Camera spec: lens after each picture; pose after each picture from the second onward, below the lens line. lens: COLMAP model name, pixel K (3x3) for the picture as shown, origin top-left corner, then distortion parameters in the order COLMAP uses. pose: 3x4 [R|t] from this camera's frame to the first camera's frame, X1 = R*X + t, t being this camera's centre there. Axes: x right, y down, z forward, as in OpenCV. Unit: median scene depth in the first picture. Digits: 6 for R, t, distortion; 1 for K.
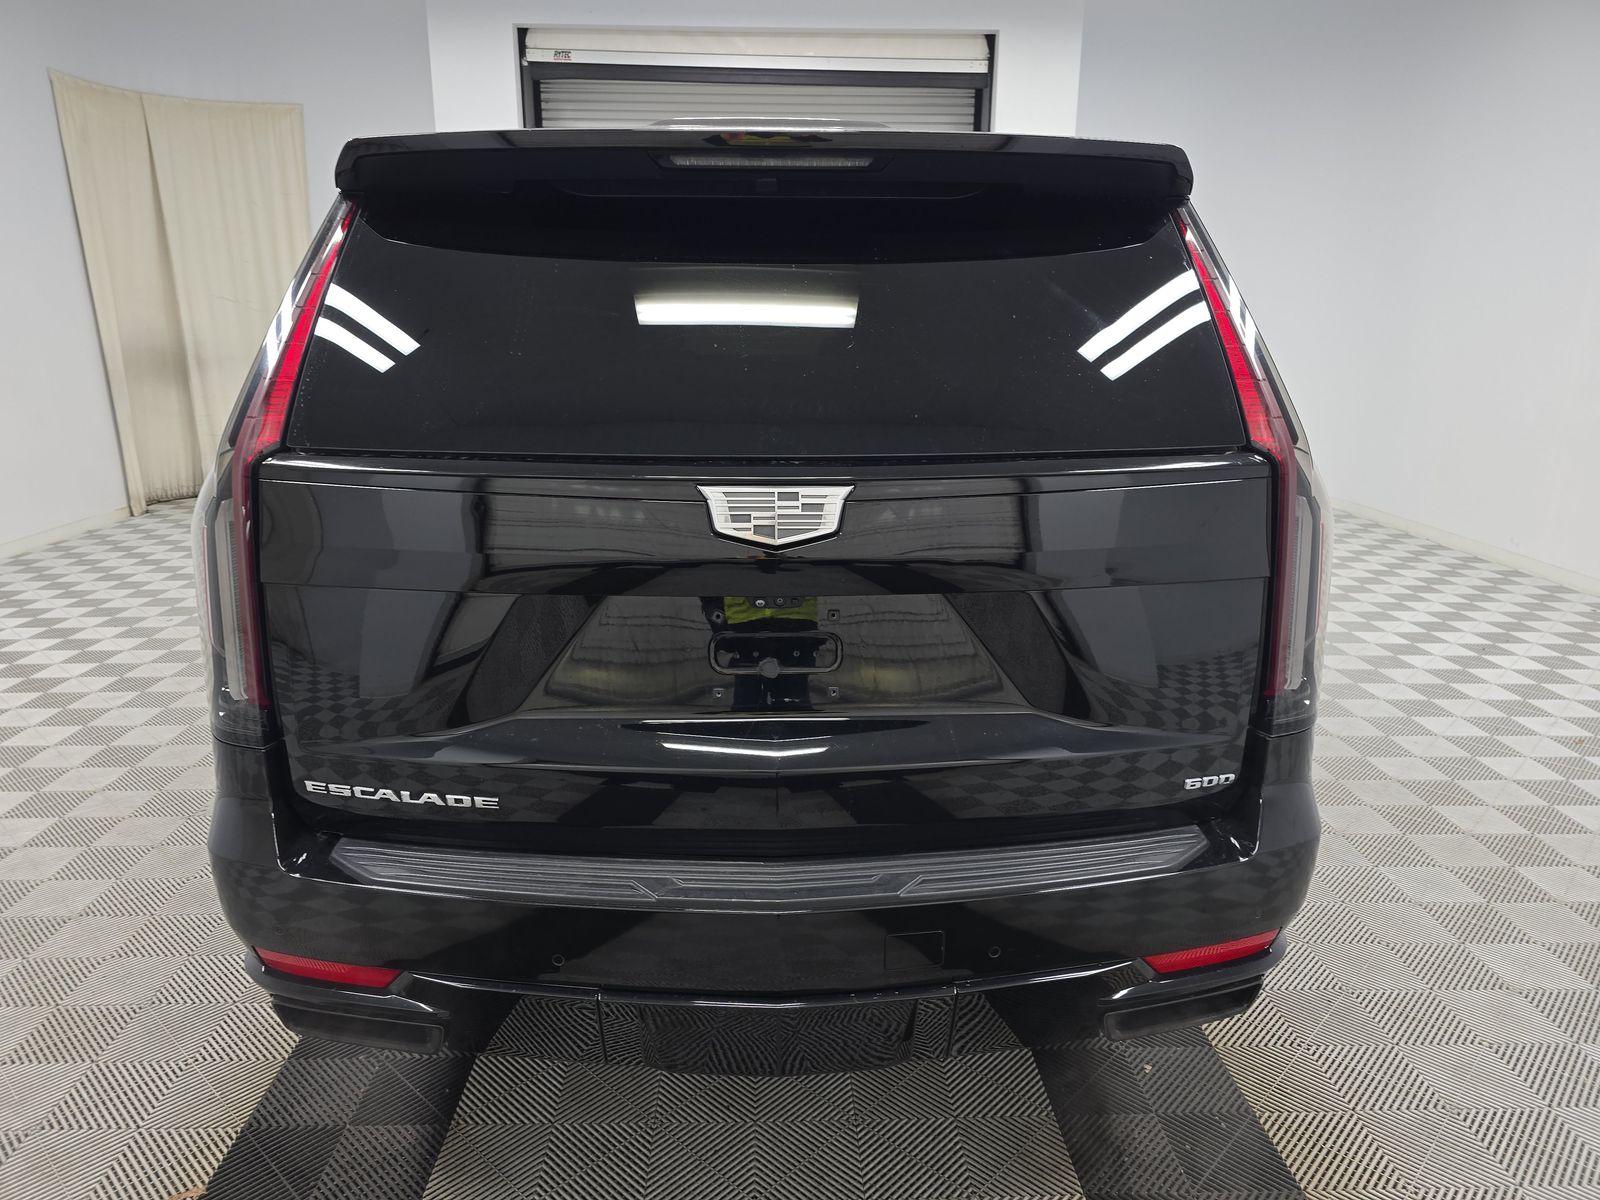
lens RADIAL K [[1079.5, 0, 801.6], [0, 1079.5, 601.9], [0, 0, 1]] dist [0.034455, -0.001147]
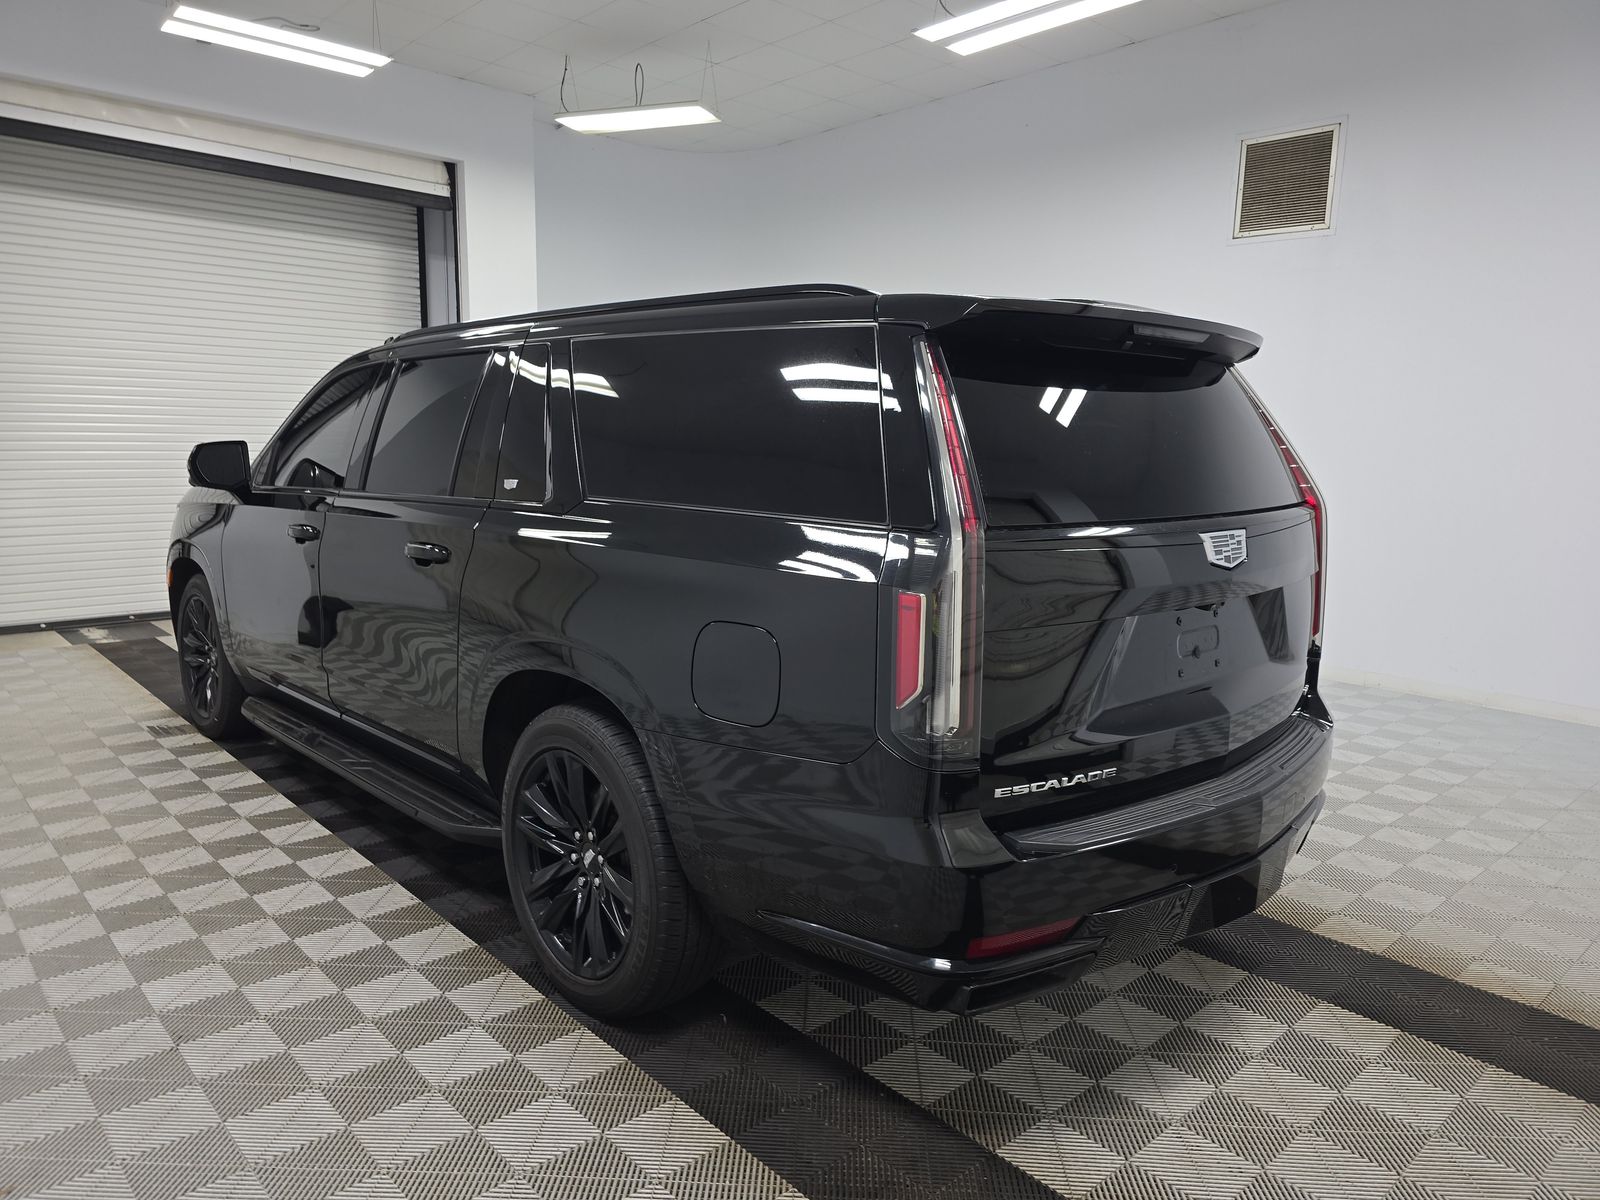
lens RADIAL K [[1079.5, 0, 802.1], [0, 1079.5, 601.5], [0, 0, 1]] dist [0.034455, -0.001147]
pose [[0.757358, -0.095031, 0.646048, -0.328281], [0.155853, 0.987068, -0.037512, -0.008758], [-0.634128, 0.129099, 0.762374, 0.037792]]
